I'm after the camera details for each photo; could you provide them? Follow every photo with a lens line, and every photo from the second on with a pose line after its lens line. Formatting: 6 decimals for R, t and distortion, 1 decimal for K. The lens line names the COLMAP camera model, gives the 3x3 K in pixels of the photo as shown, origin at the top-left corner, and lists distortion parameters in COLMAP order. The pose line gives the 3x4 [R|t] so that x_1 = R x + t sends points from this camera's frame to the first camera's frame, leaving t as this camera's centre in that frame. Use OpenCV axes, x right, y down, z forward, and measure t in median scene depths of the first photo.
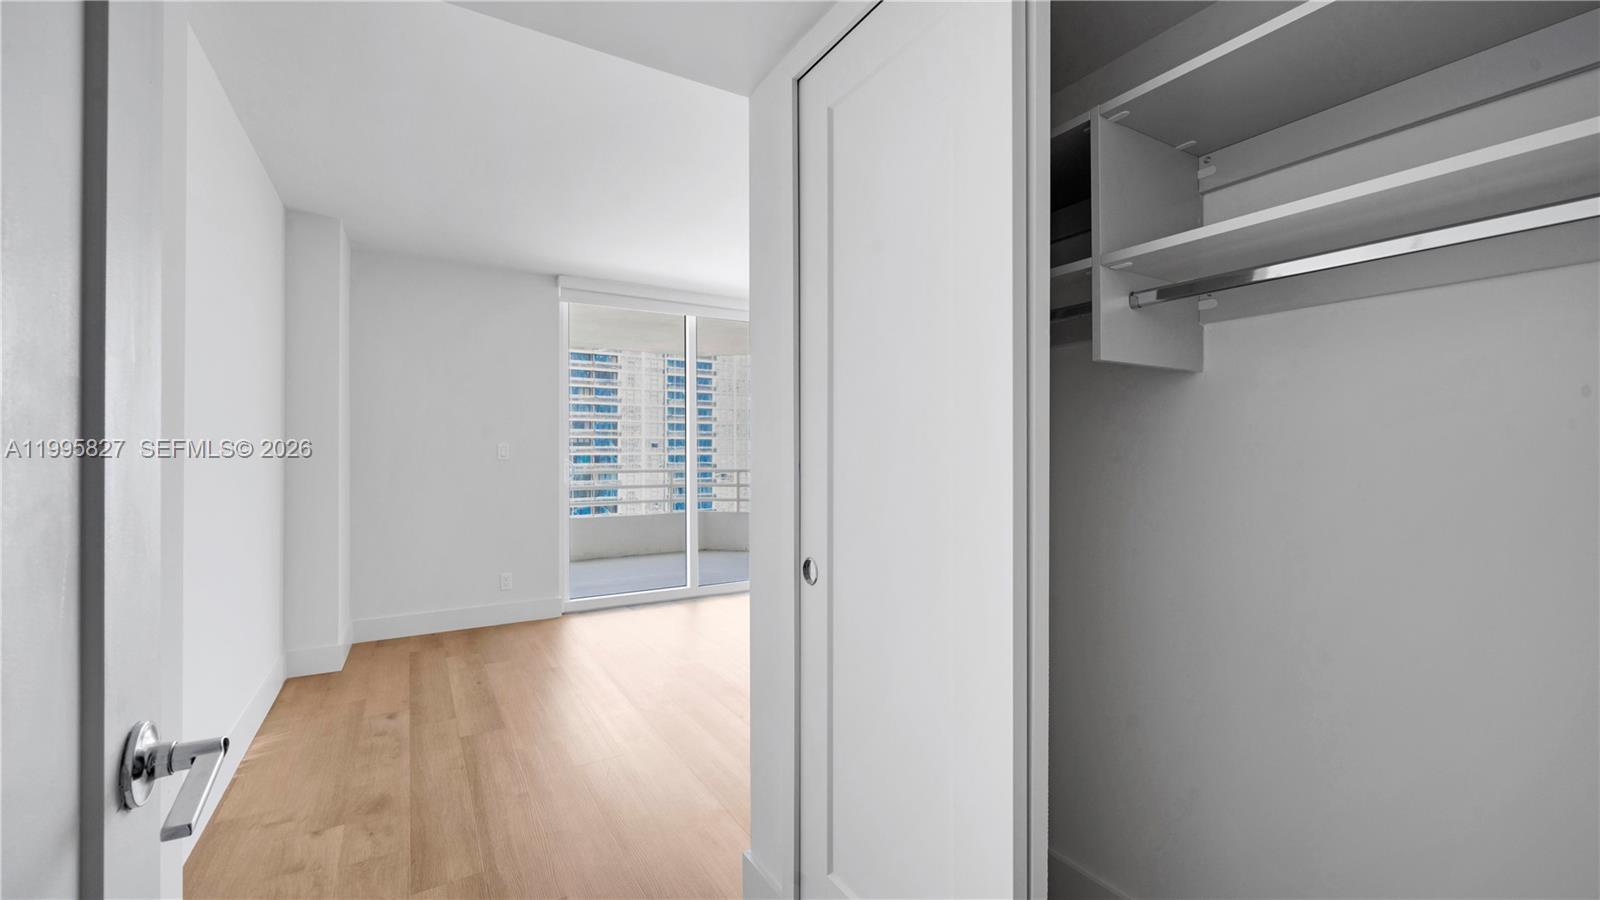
lens RADIAL K [[658.4, 0, 808.1], [0, 658.4, 473.1], [0, 0, 1]] dist [0.000063, 0.000042]
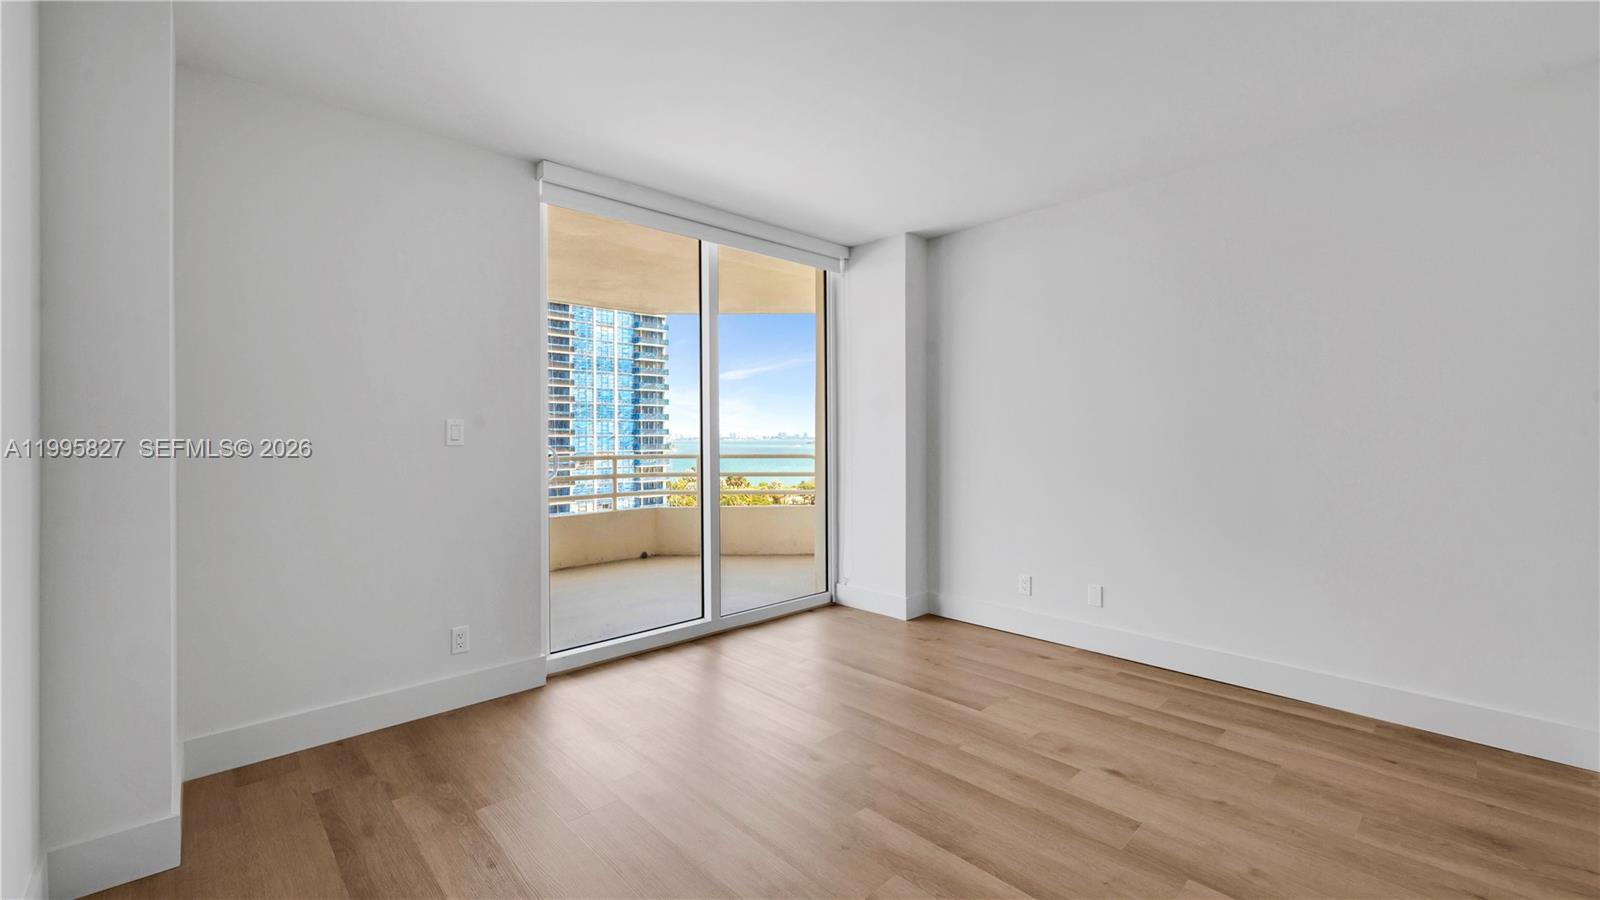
lens RADIAL K [[665.8, 0, 793.5], [0, 665.8, 428.0], [0, 0, 1]] dist [-0.000904, -0.000204]
pose [[0.979517, -0.008344, 0.201189, -0.264622], [0.016347, 0.999138, -0.038149, -0.003072], [-0.200697, 0.040657, 0.978809, 0.301288]]
